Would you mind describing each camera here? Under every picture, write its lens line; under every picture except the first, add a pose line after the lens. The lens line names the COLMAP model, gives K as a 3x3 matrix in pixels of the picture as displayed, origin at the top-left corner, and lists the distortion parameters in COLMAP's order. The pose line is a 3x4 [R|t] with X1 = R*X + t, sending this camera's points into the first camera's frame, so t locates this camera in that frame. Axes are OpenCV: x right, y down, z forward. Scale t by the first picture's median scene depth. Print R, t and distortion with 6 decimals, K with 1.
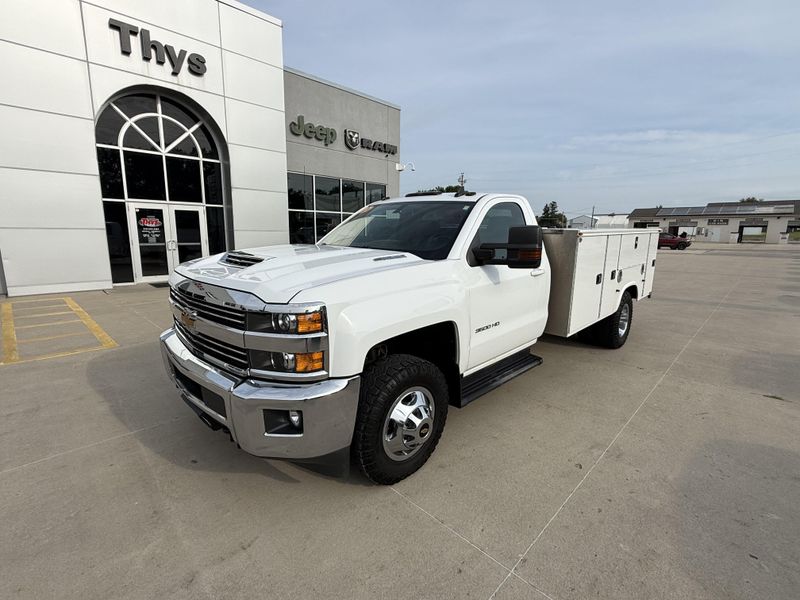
lens RADIAL K [[381.6, 0, 399.4], [0, 381.6, 298.7], [0, 0, 1]] dist [0.000728, 0.000104]
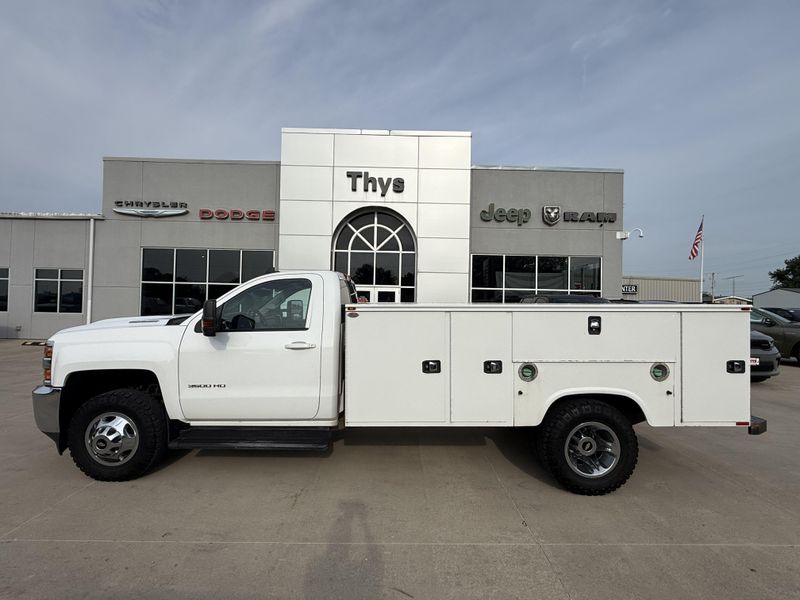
lens RADIAL K [[381.6, 0, 399.4], [0, 381.6, 298.7], [0, 0, 1]] dist [0.000728, 0.000104]
pose [[0.705509, -0.010328, -0.708626, 0.385585], [-0.132737, 0.980273, -0.146441, -0.024634], [0.696159, 0.197377, 0.690221, 0.145421]]
